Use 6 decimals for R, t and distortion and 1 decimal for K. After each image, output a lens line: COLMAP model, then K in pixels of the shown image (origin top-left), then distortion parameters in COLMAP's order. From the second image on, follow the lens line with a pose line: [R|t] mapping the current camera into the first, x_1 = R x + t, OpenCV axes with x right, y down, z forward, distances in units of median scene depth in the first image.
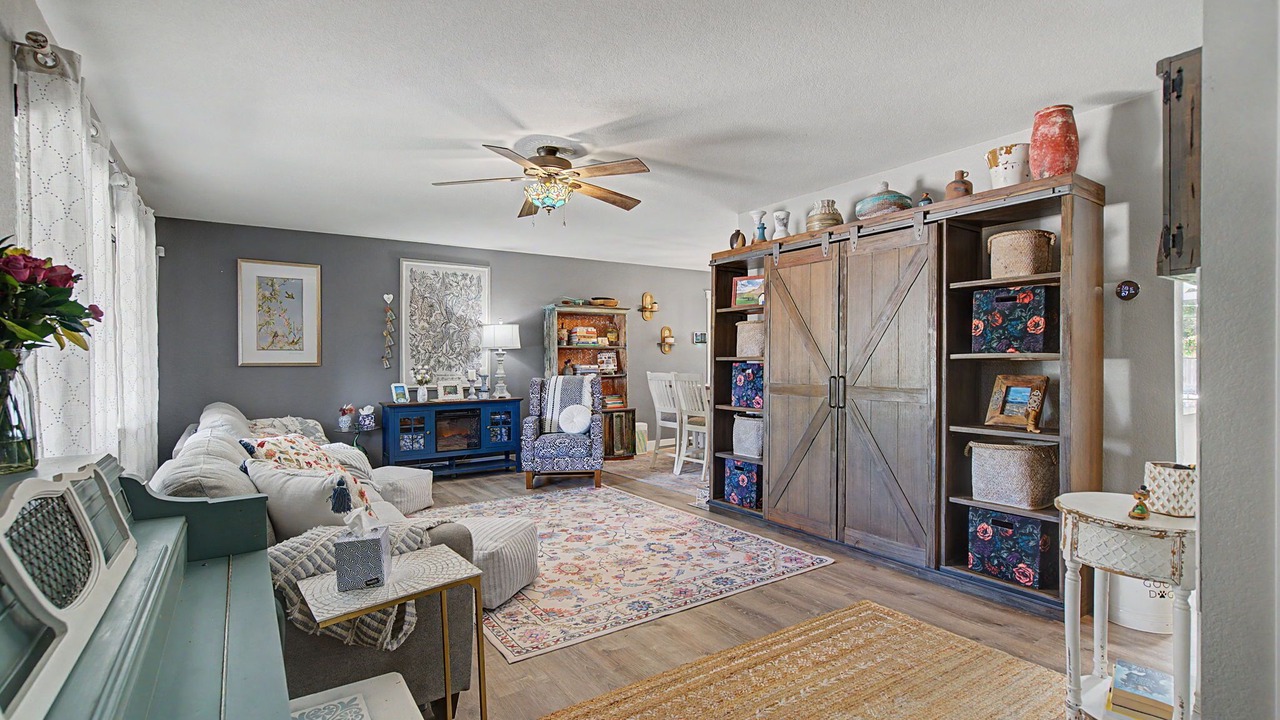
lens RADIAL K [[591.8, 0, 629.3], [0, 591.8, 366.4], [0, 0, 1]] dist [-0.003062, 0.001049]
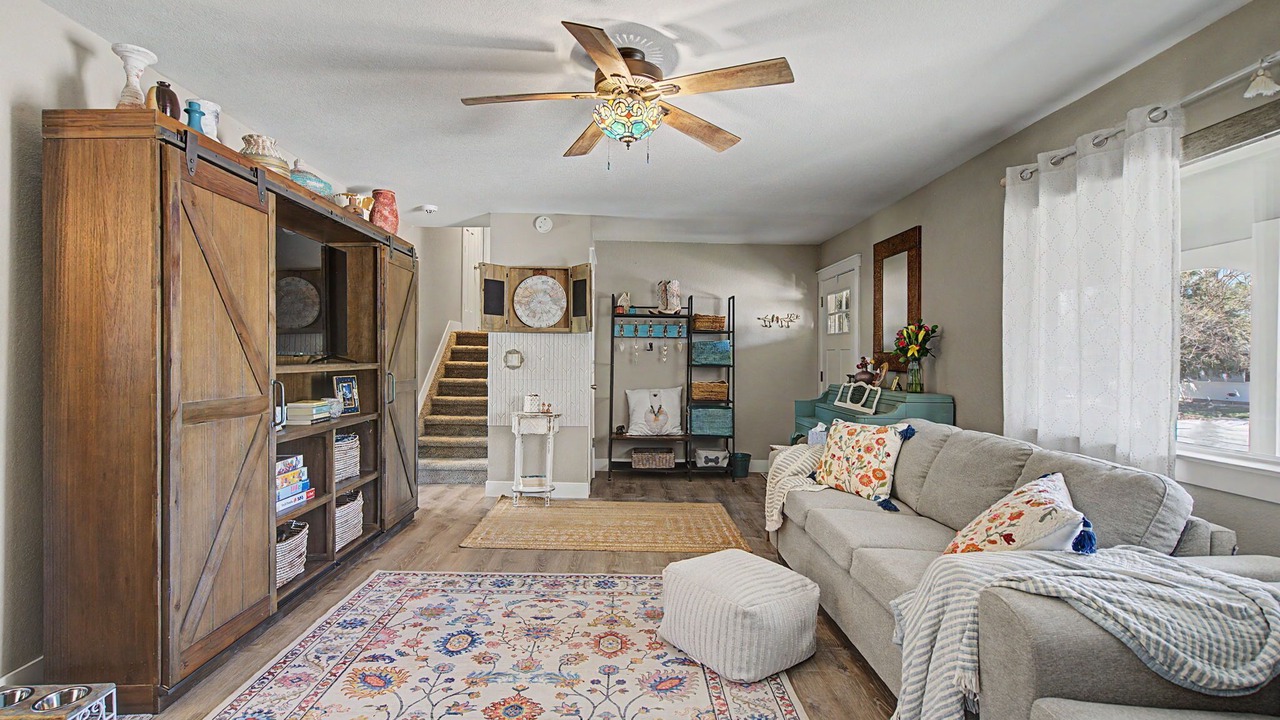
lens RADIAL K [[591.8, 0, 645.9], [0, 591.8, 351.8], [0, 0, 1]] dist [-0.003062, 0.001049]
pose [[-0.853127, 0.002571, 0.521696, -0.508133], [0.000418, 0.999991, -0.004244, -0.016644], [-0.521702, -0.003403, -0.853121, 1.560613]]
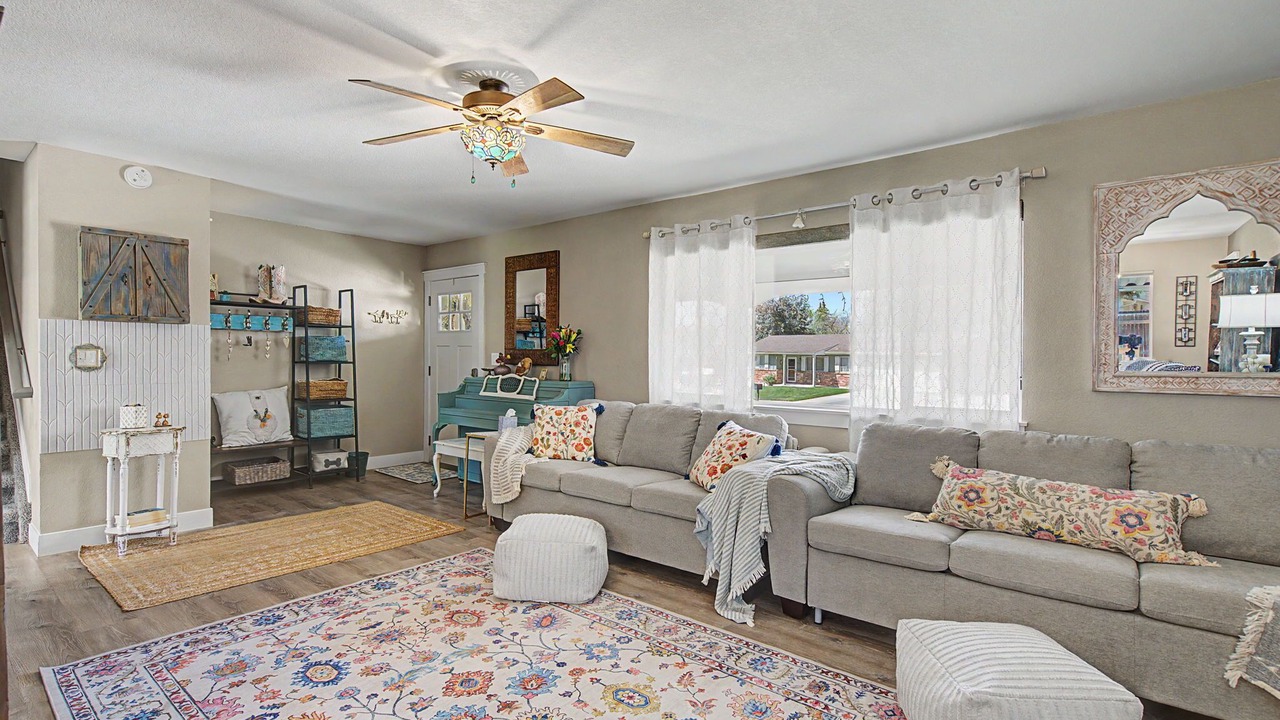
lens RADIAL K [[591.8, 0, 636.2], [0, 591.8, 360.9], [0, 0, 1]] dist [-0.003062, 0.001049]
pose [[-0.952035, 0.002872, -0.305976, -0.075162], [-0.003684, 0.999776, 0.020846, -0.023805], [0.305967, 0.020974, -0.951811, 1.777433]]
